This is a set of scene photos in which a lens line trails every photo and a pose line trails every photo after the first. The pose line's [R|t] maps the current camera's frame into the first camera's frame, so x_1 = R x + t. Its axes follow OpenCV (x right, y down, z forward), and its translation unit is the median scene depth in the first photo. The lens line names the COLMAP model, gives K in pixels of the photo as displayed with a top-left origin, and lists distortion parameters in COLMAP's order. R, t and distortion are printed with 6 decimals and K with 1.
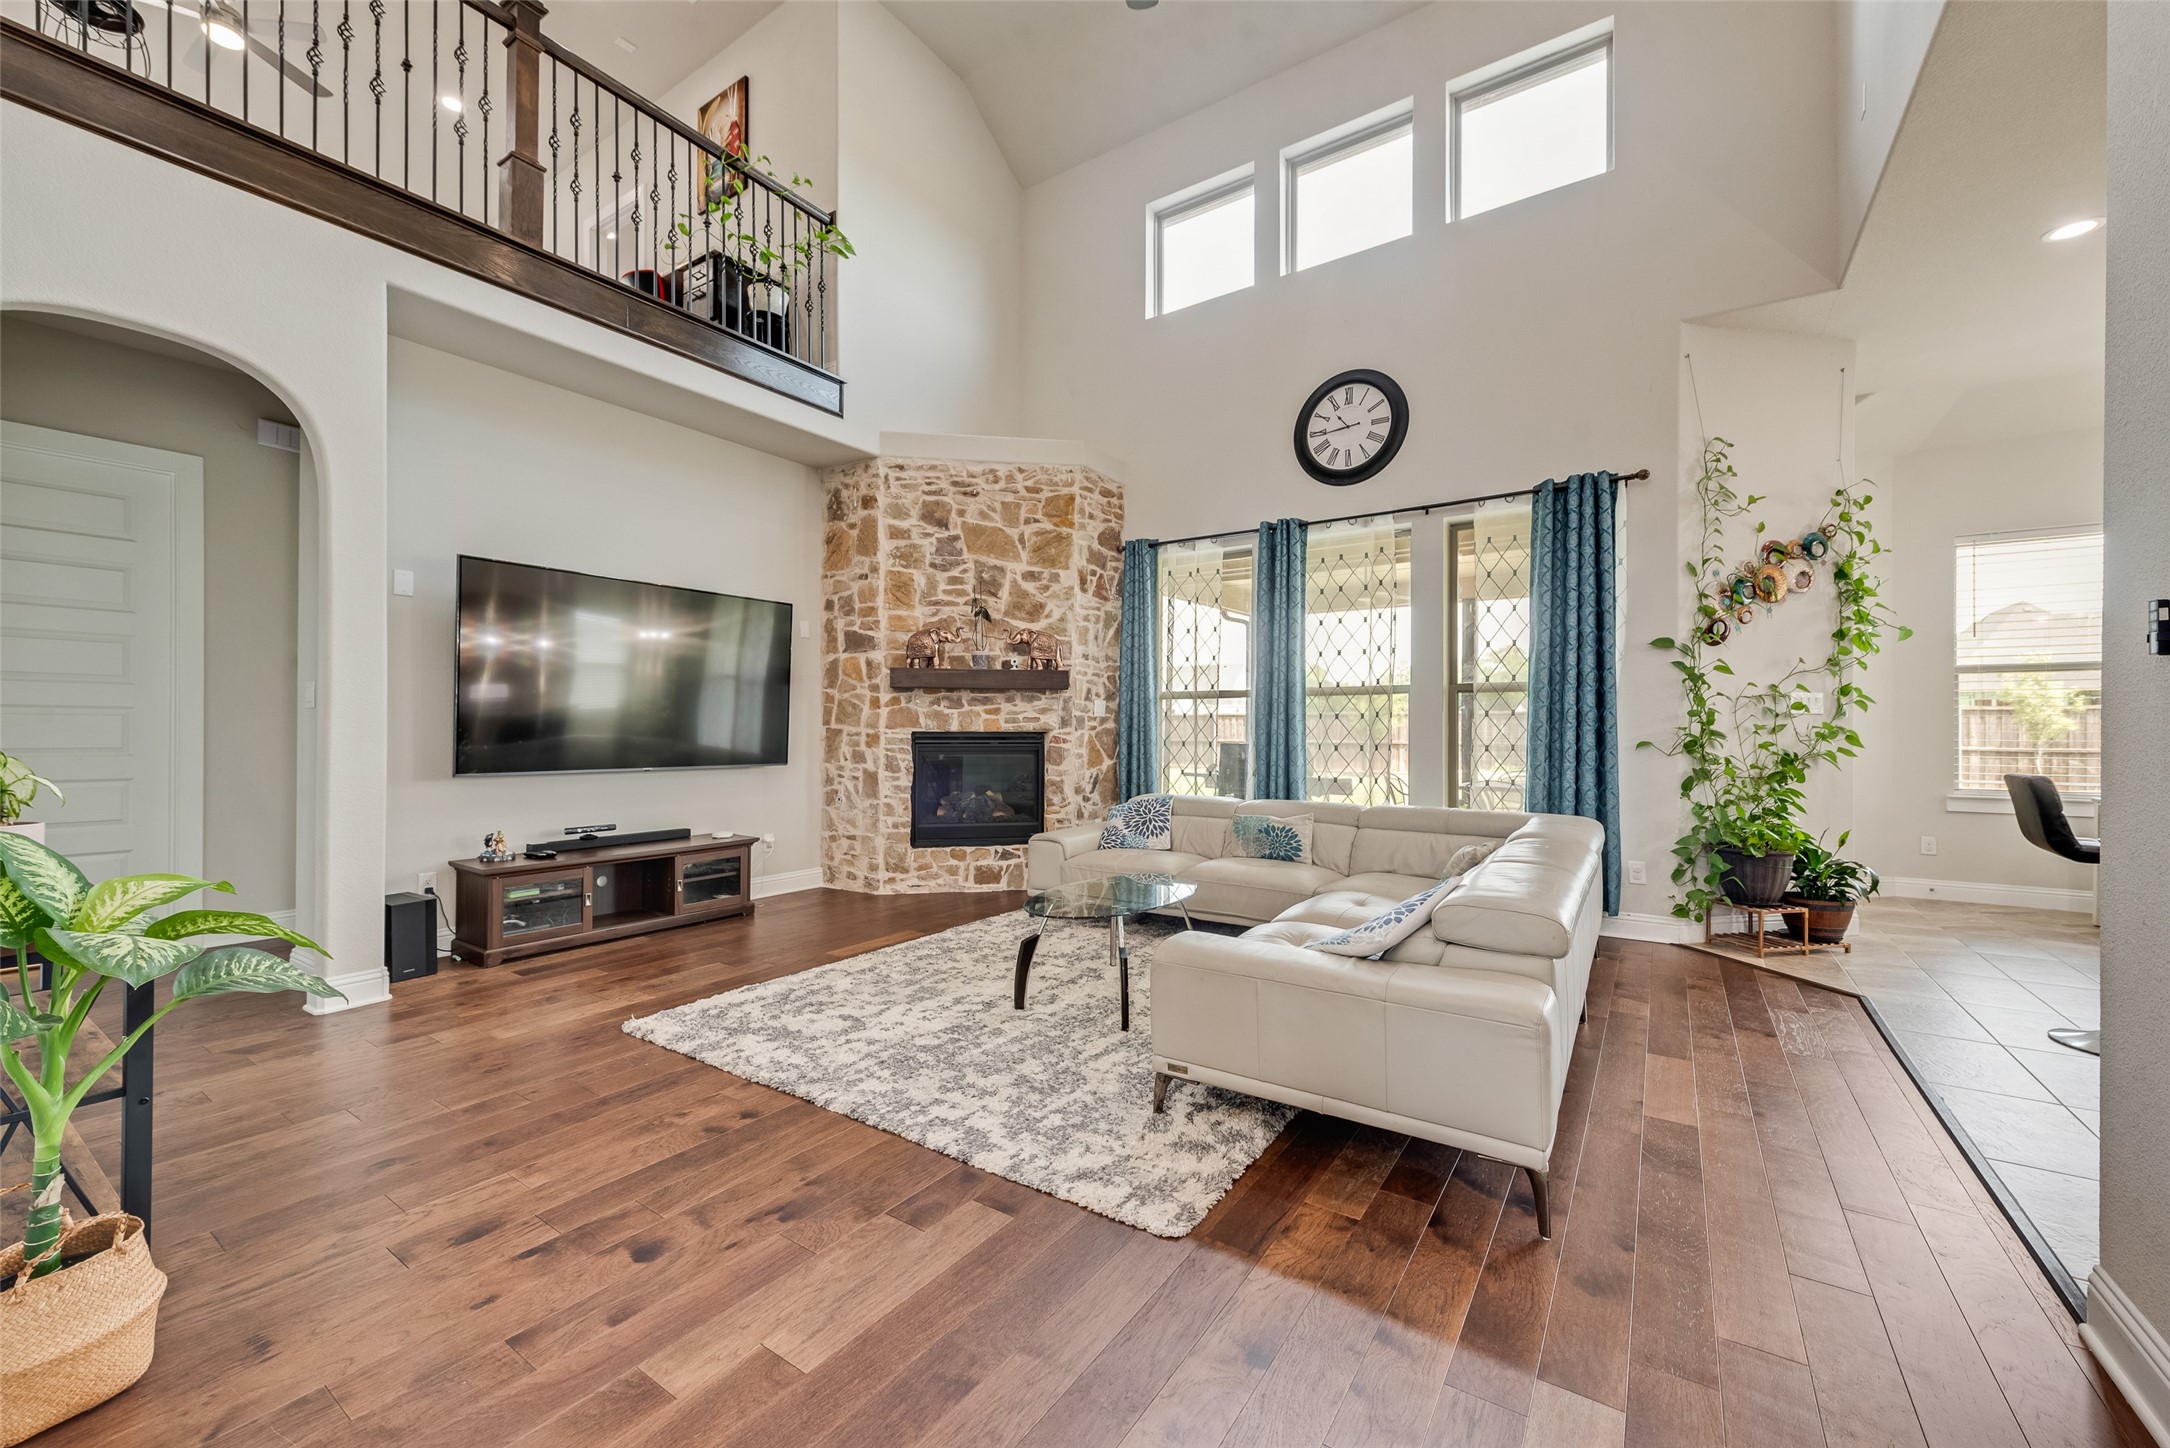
lens RADIAL K [[846.0, 0, 1074.4], [0, 846.0, 727.3], [0, 0, 1]] dist [0.006311, -0.001666]
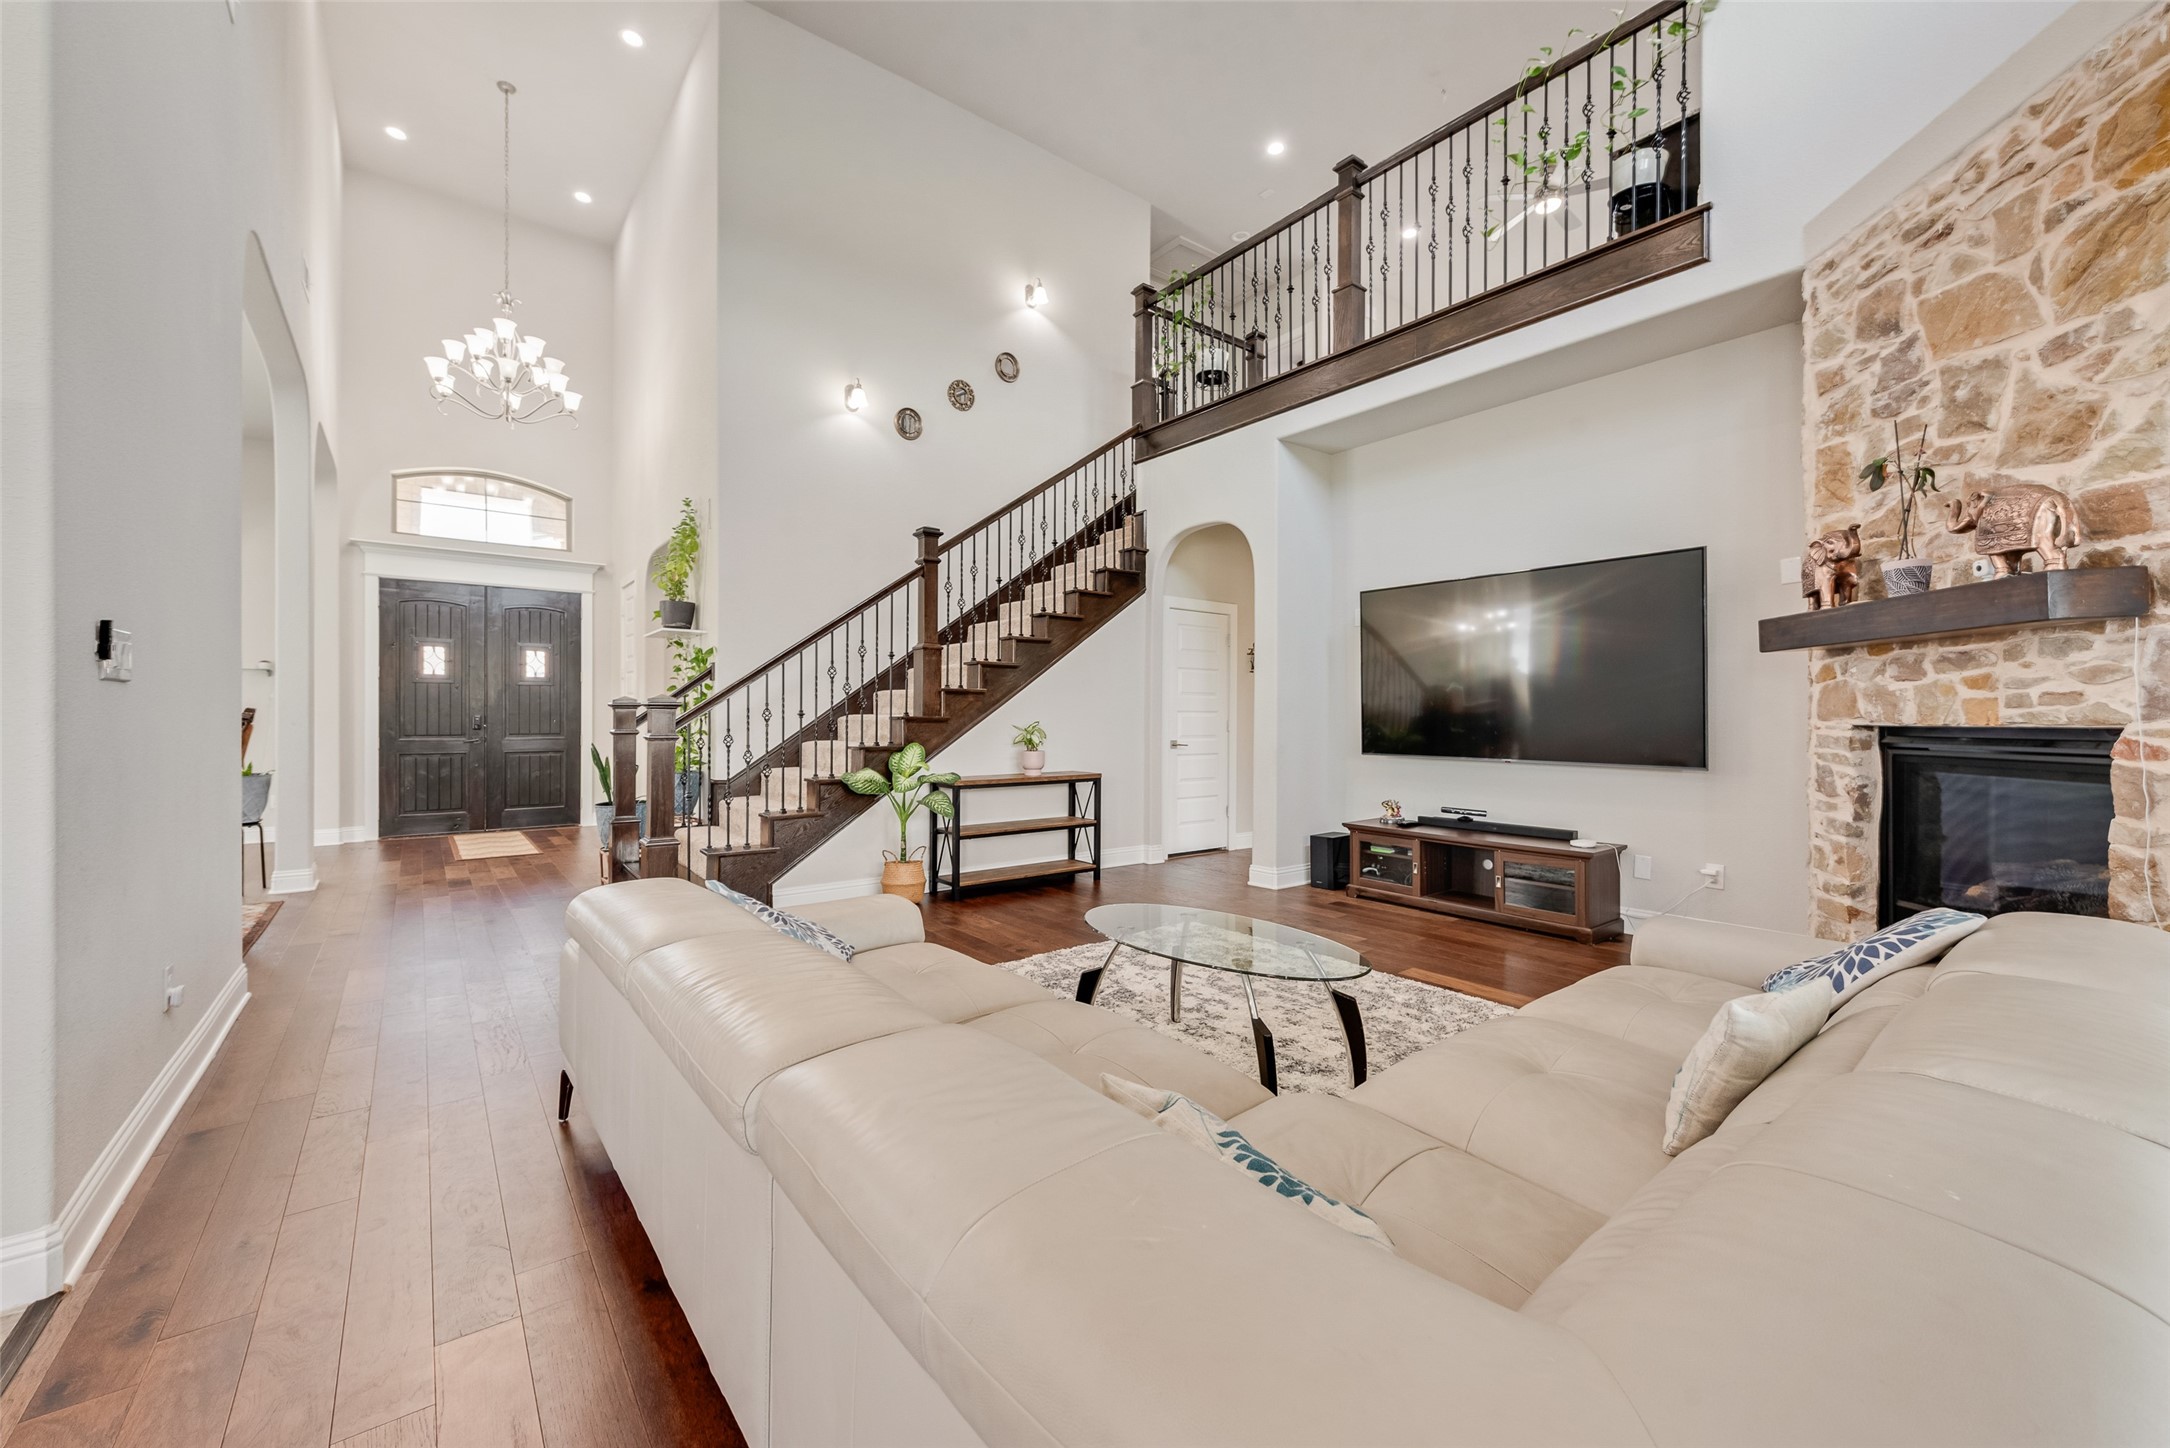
lens RADIAL K [[846.0, 0, 1076.8], [0, 846.0, 716.2], [0, 0, 1]] dist [0.006311, -0.001666]
pose [[-0.303750, -0.004451, -0.952741, 0.497303], [-0.002051, 0.999990, -0.004017, 0.002305], [0.952749, 0.000734, -0.303756, 0.687832]]
